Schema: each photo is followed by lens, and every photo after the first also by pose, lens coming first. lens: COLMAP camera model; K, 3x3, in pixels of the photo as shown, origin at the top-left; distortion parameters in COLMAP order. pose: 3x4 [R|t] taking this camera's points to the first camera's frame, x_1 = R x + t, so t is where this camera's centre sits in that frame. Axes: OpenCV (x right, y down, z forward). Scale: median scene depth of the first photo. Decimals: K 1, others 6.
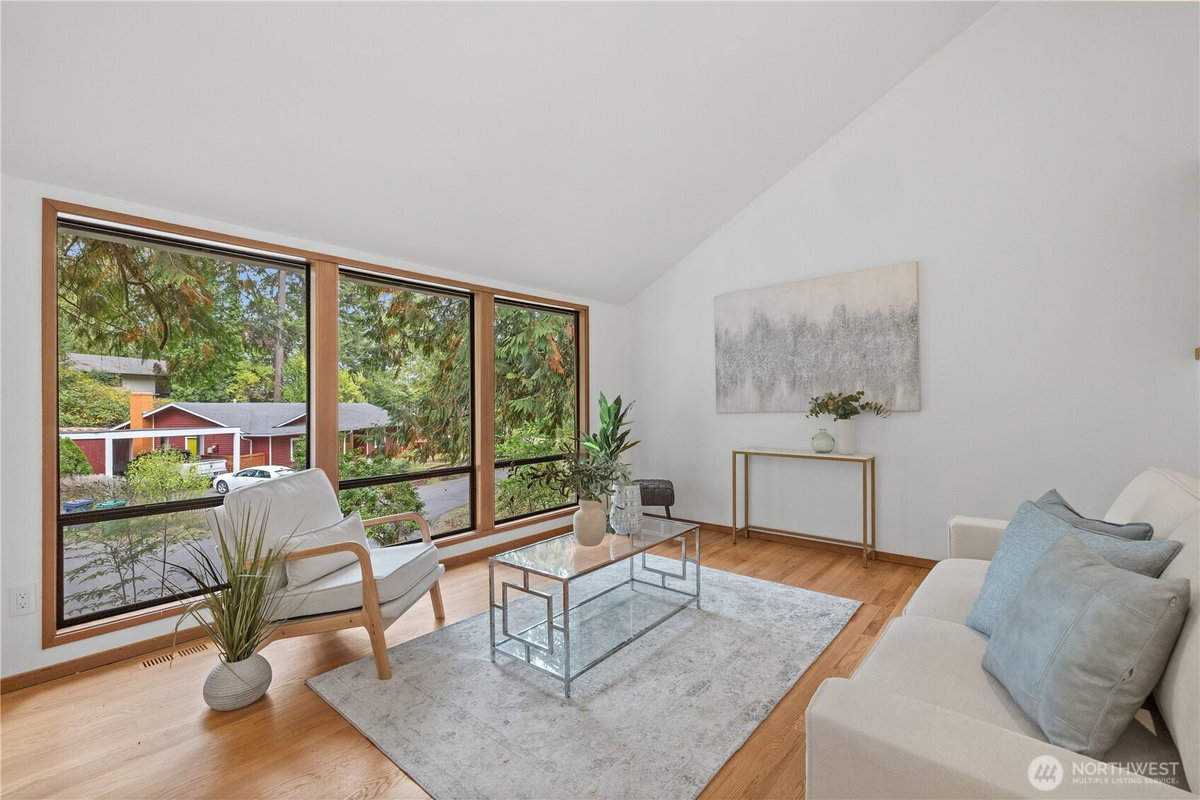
lens RADIAL K [[509.7, 0, 599.9], [0, 509.7, 397.0], [0, 0, 1]] dist [-0.000135, 0.000054]
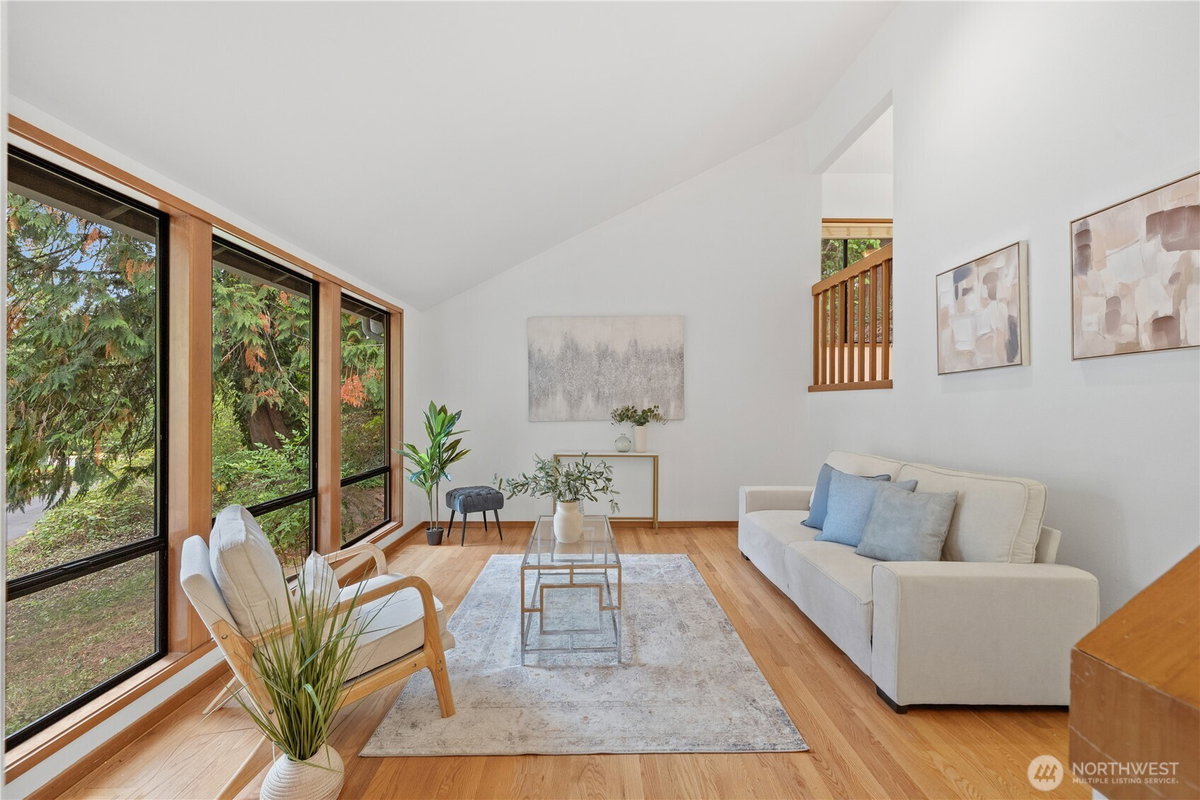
lens RADIAL K [[509.7, 0, 596.2], [0, 509.7, 399.6], [0, 0, 1]] dist [-0.000135, 0.000054]
pose [[0.752144, 0.018068, 0.658751, -0.500519], [-0.016697, 0.999826, -0.008359, -0.012511], [-0.658787, -0.004713, 0.752315, 0.073493]]
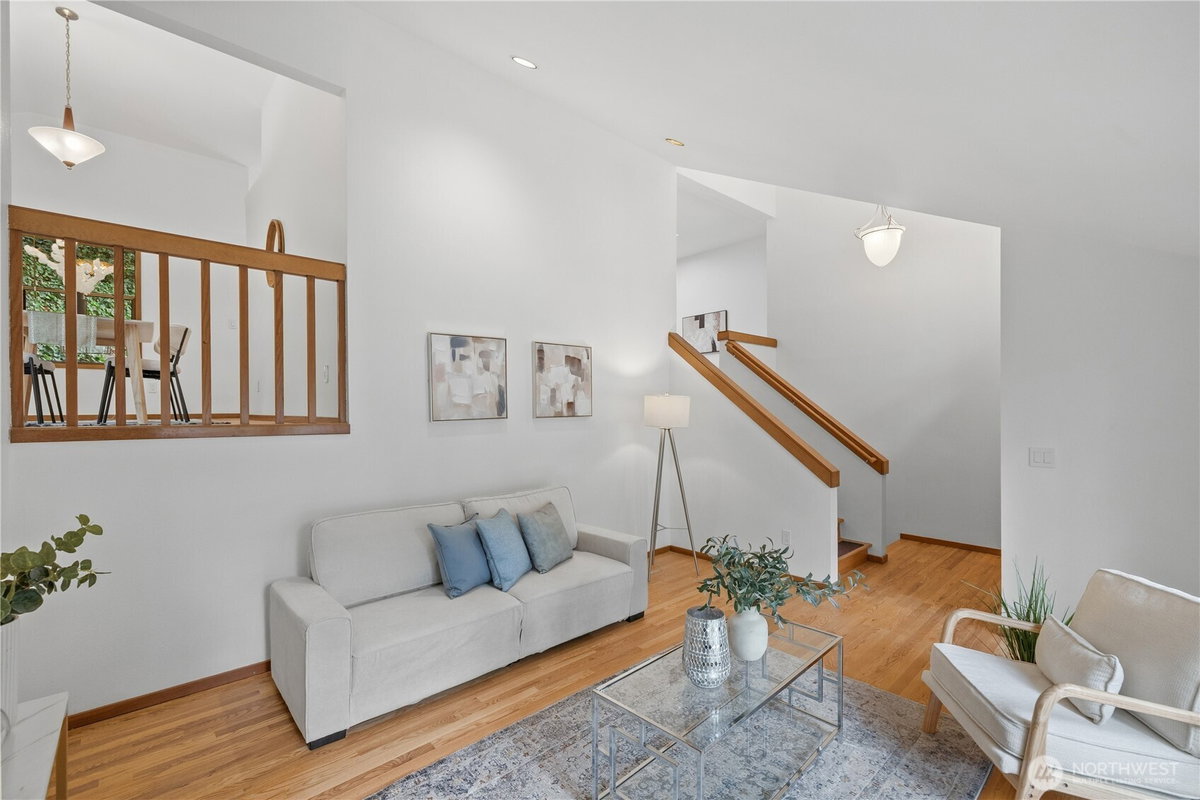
lens RADIAL K [[537.7, 0, 596.2], [0, 537.7, 409.3], [0, 0, 1]] dist [0.003434, 0.000111]
pose [[-0.990919, 0.010068, 0.134080, 0.058227], [0.008458, 0.999885, -0.012574, -0.079377], [-0.134191, -0.011326, -0.990891, 1.346105]]
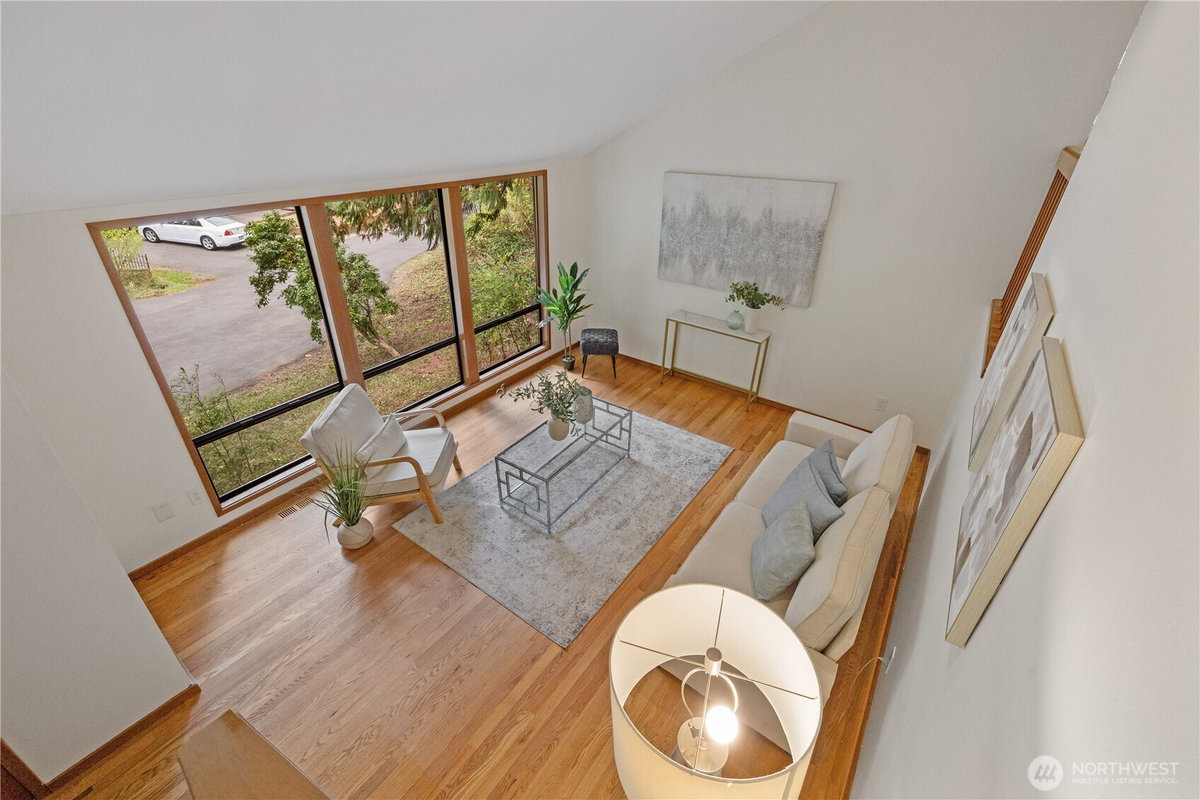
lens RADIAL K [[509.7, 0, 596.3], [0, 509.7, 384.2], [0, 0, 1]] dist [-0.000135, 0.000054]
pose [[0.996143, -0.017094, 0.086068, -0.024467], [-0.026649, 0.875584, 0.482331, -0.402574], [-0.083605, -0.482764, 0.871751, -0.175338]]
